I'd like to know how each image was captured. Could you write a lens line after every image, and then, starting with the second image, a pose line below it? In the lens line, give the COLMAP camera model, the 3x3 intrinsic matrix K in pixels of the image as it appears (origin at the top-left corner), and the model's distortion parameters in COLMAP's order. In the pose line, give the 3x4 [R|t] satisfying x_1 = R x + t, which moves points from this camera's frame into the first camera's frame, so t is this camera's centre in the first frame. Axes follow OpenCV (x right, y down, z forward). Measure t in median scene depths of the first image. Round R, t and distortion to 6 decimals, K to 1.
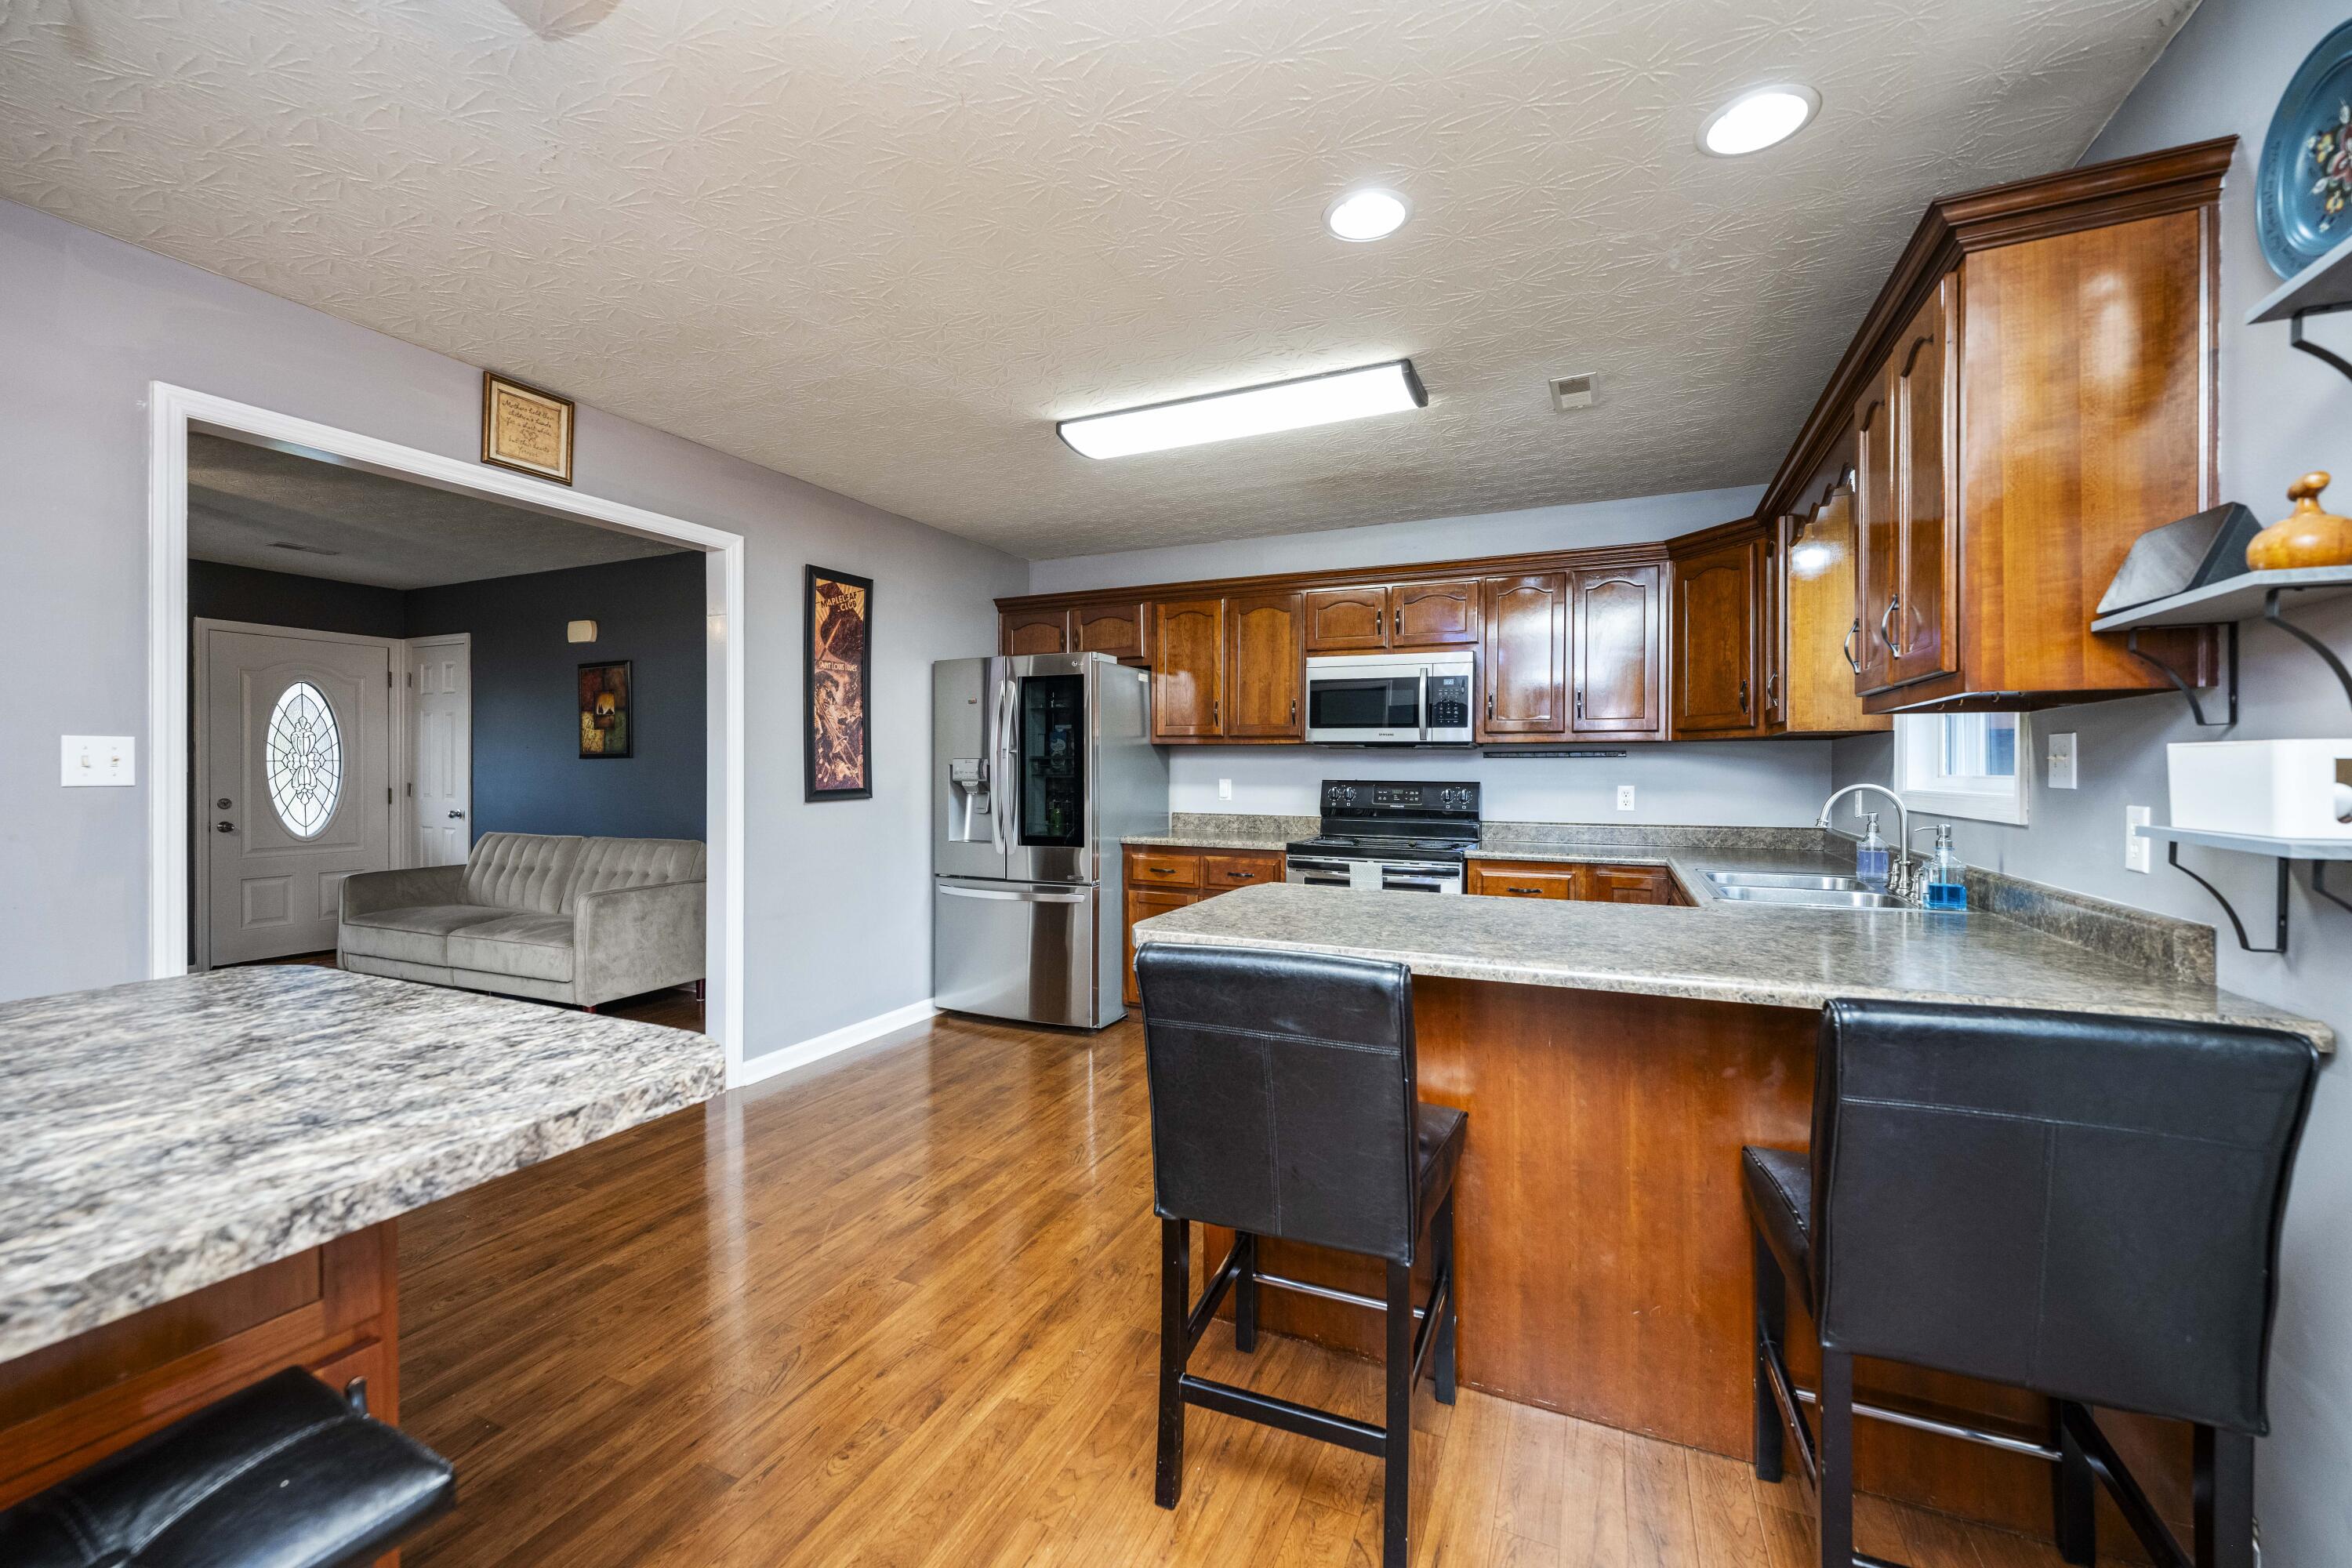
lens RADIAL K [[951.8, 0, 1164.8], [0, 951.8, 772.3], [0, 0, 1]] dist [-0.000293, -0.000046]
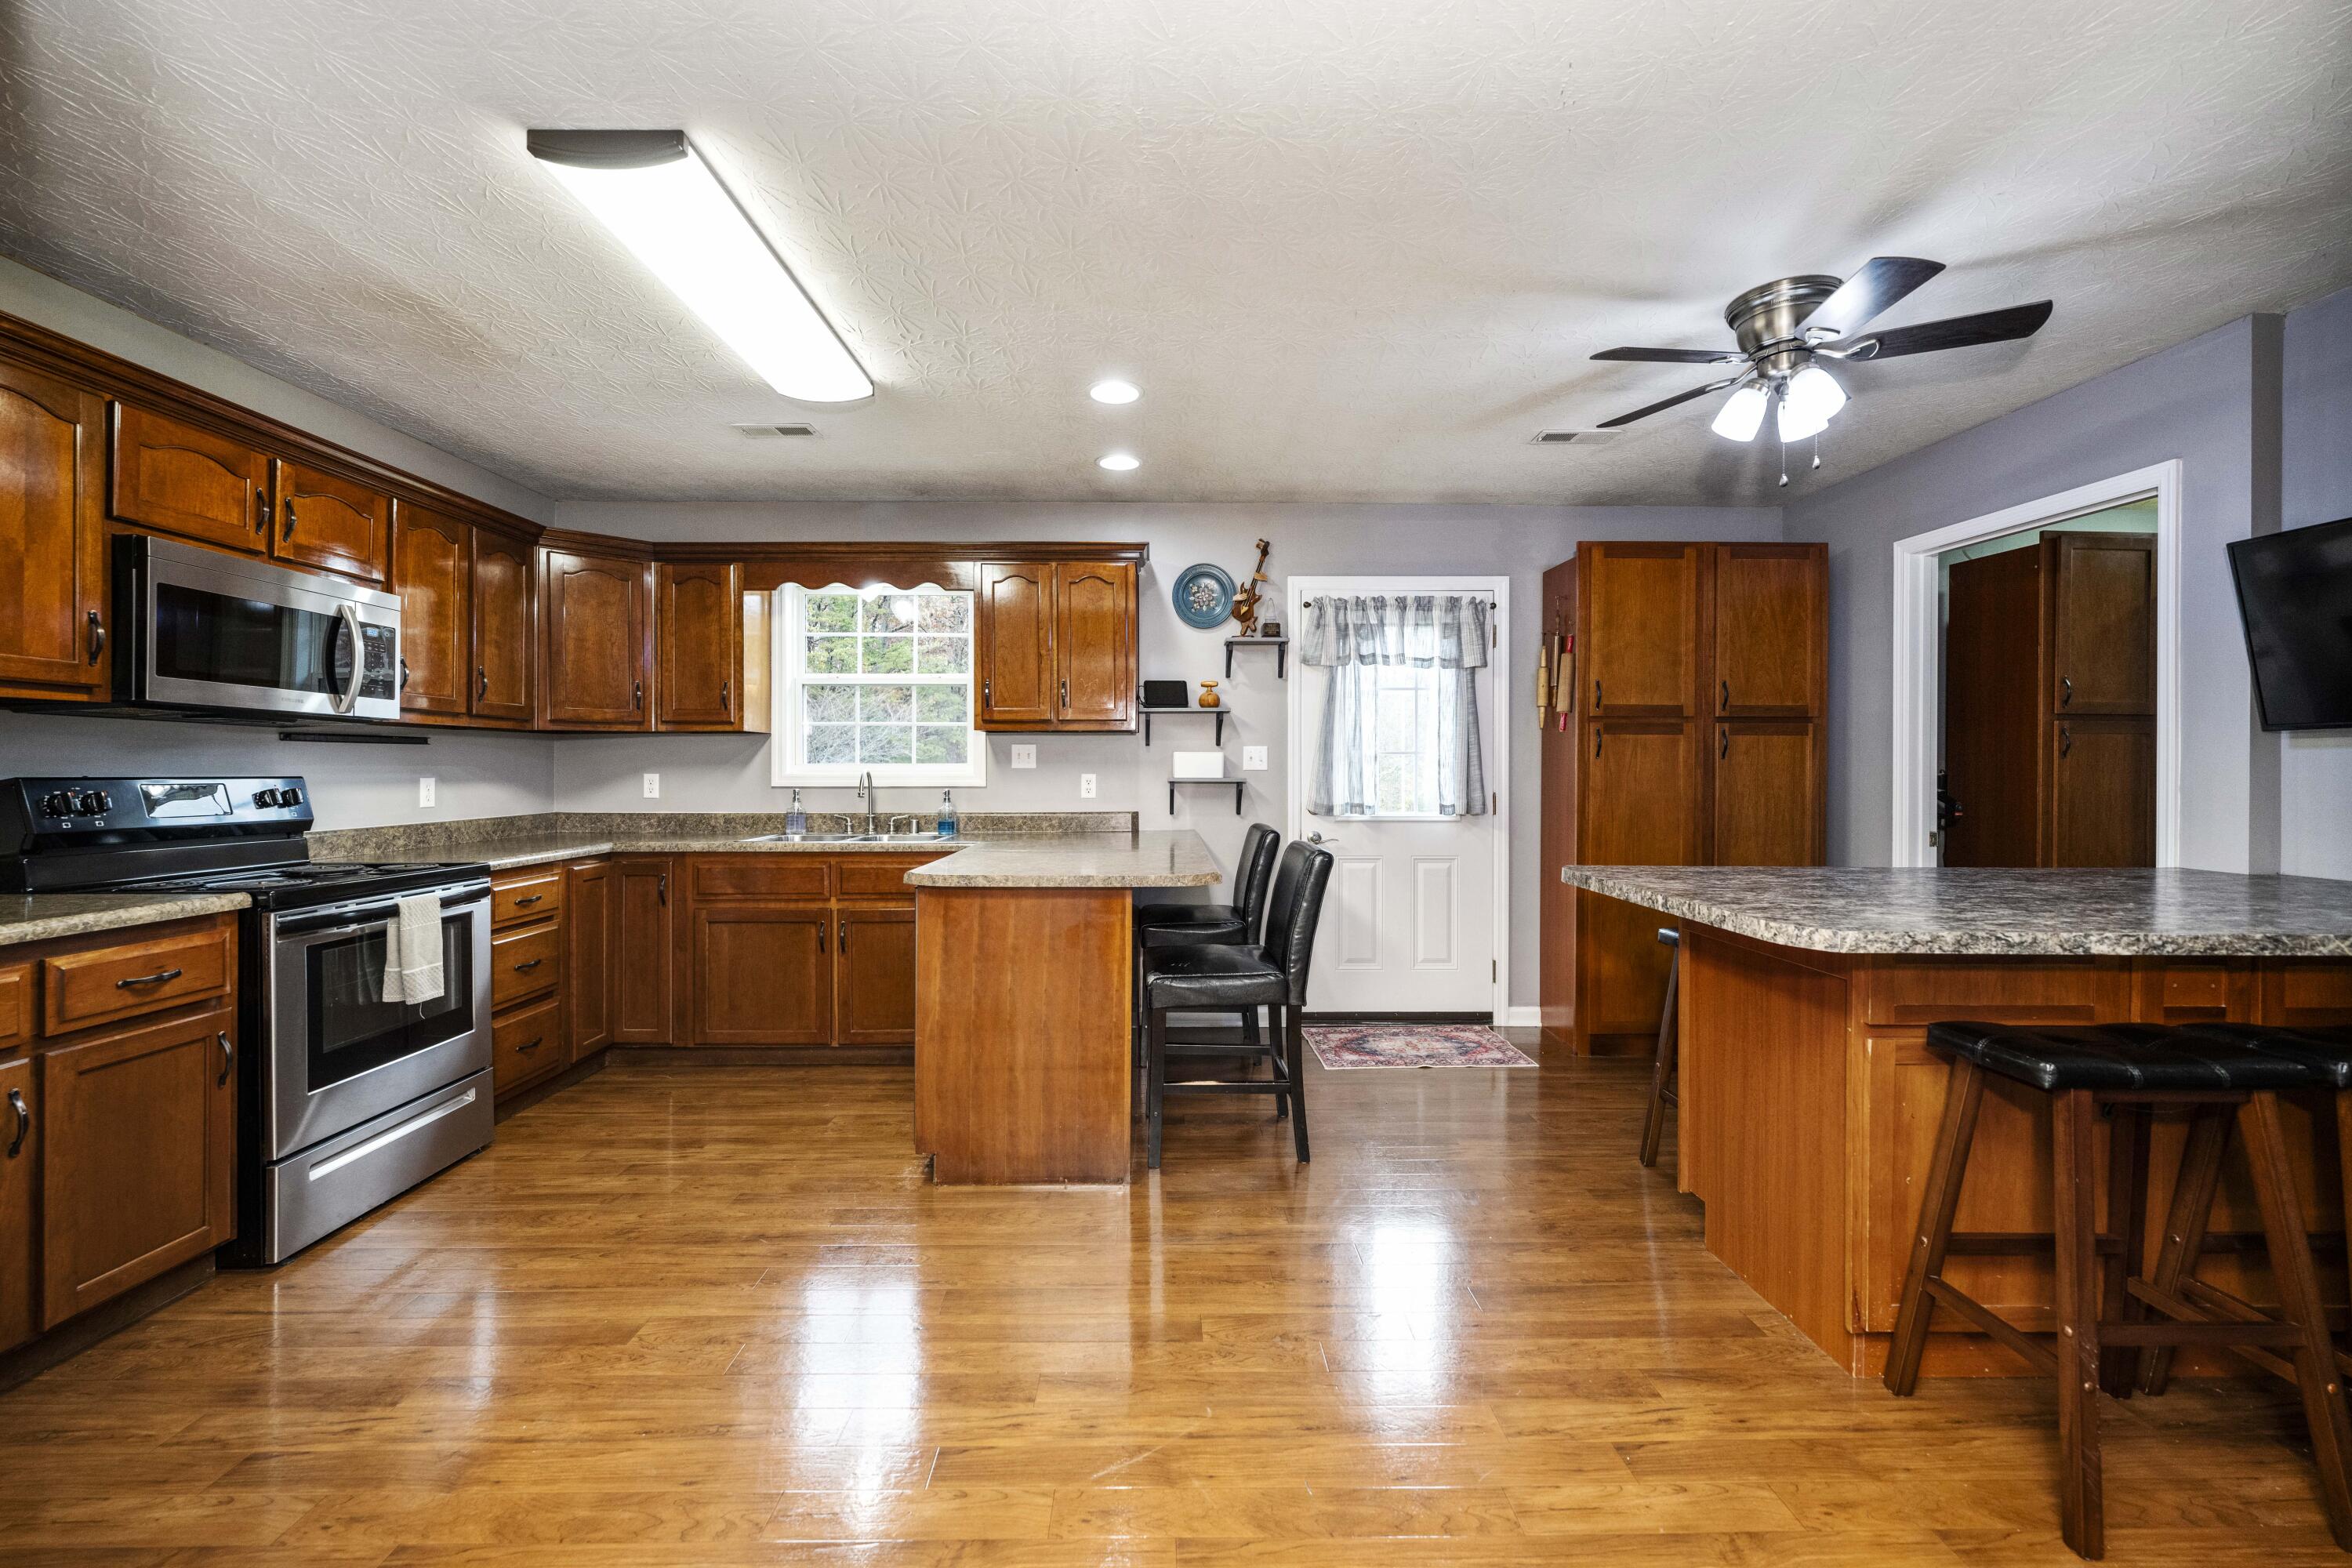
lens RADIAL K [[941.1, 0, 1164.5], [0, 941.1, 772.6], [0, 0, 1]] dist [0.001344, -0.000012]
pose [[-0.437793, -0.006776, 0.899050, -0.547032], [0.005703, 0.999931, 0.010313, 0.003620], [-0.899058, 0.009642, -0.437724, 0.737934]]
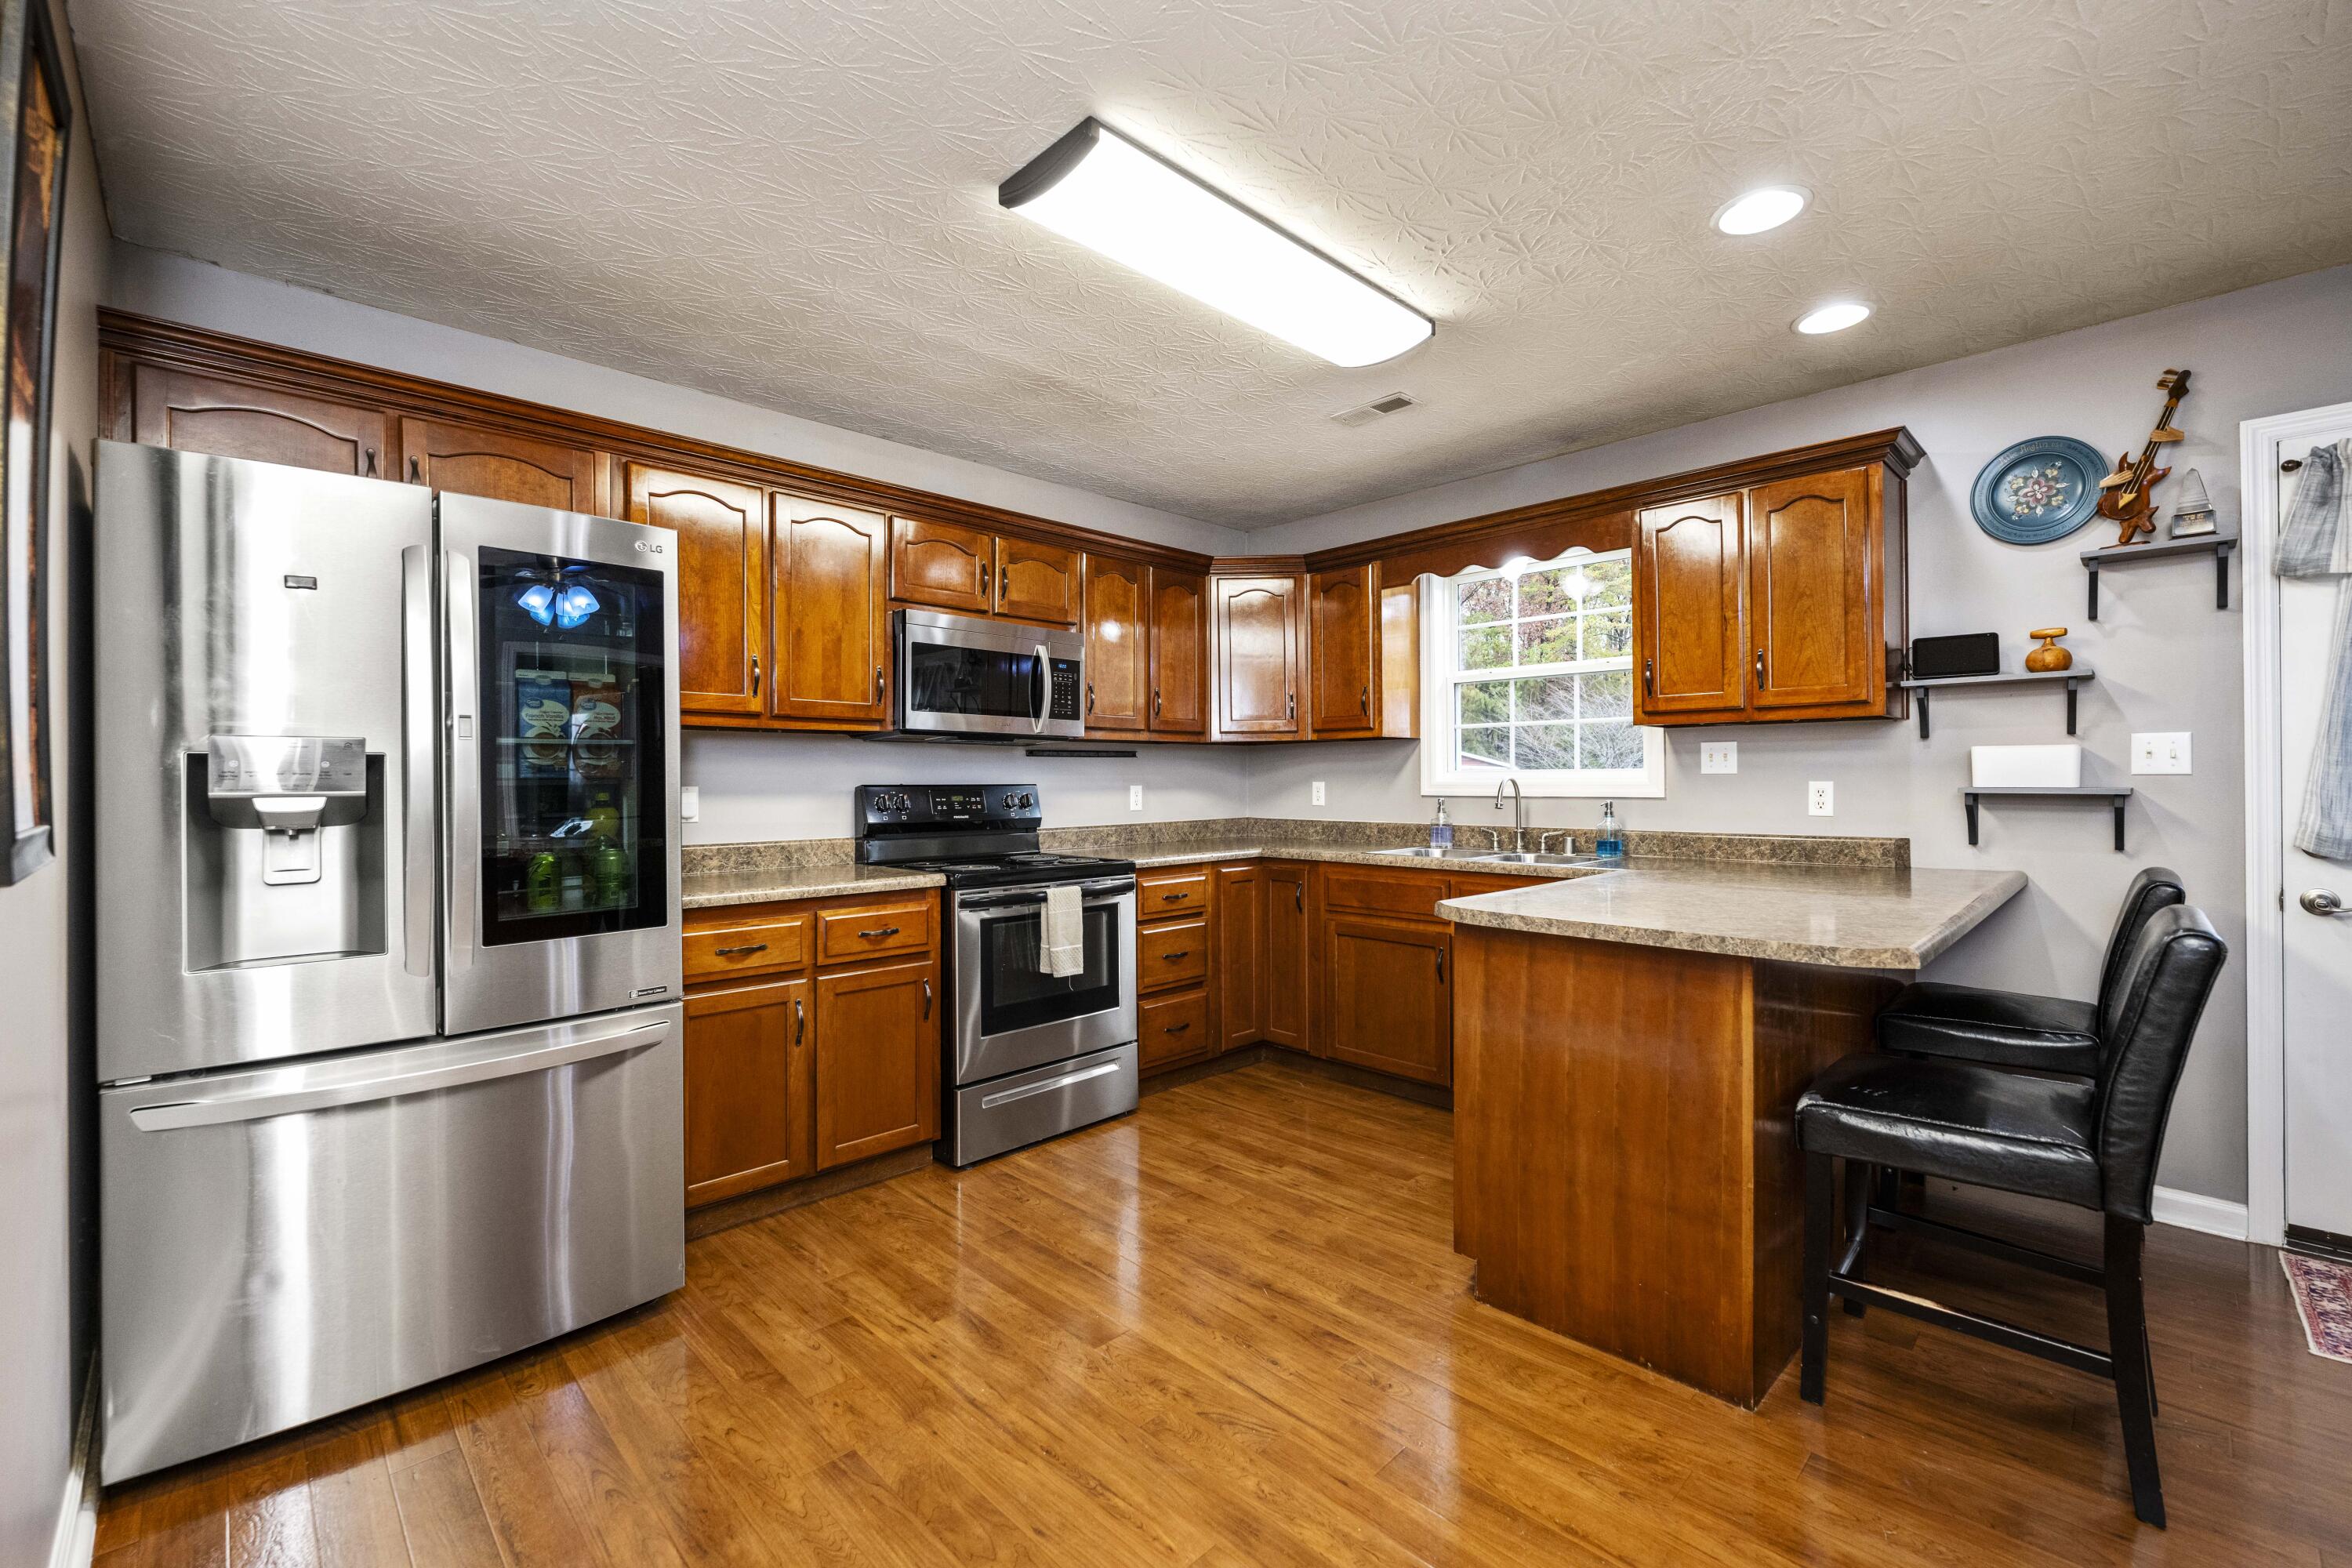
lens RADIAL K [[974.7, 0, 1175.3], [0, 974.7, 776.2], [0, 0, 1]] dist [-0.001893, -0.000400]
pose [[0.346774, -0.002334, 0.937946, -0.456297], [0.013722, 0.999903, -0.002585, 0.006509], [-0.937848, 0.013767, 0.346772, 0.571752]]
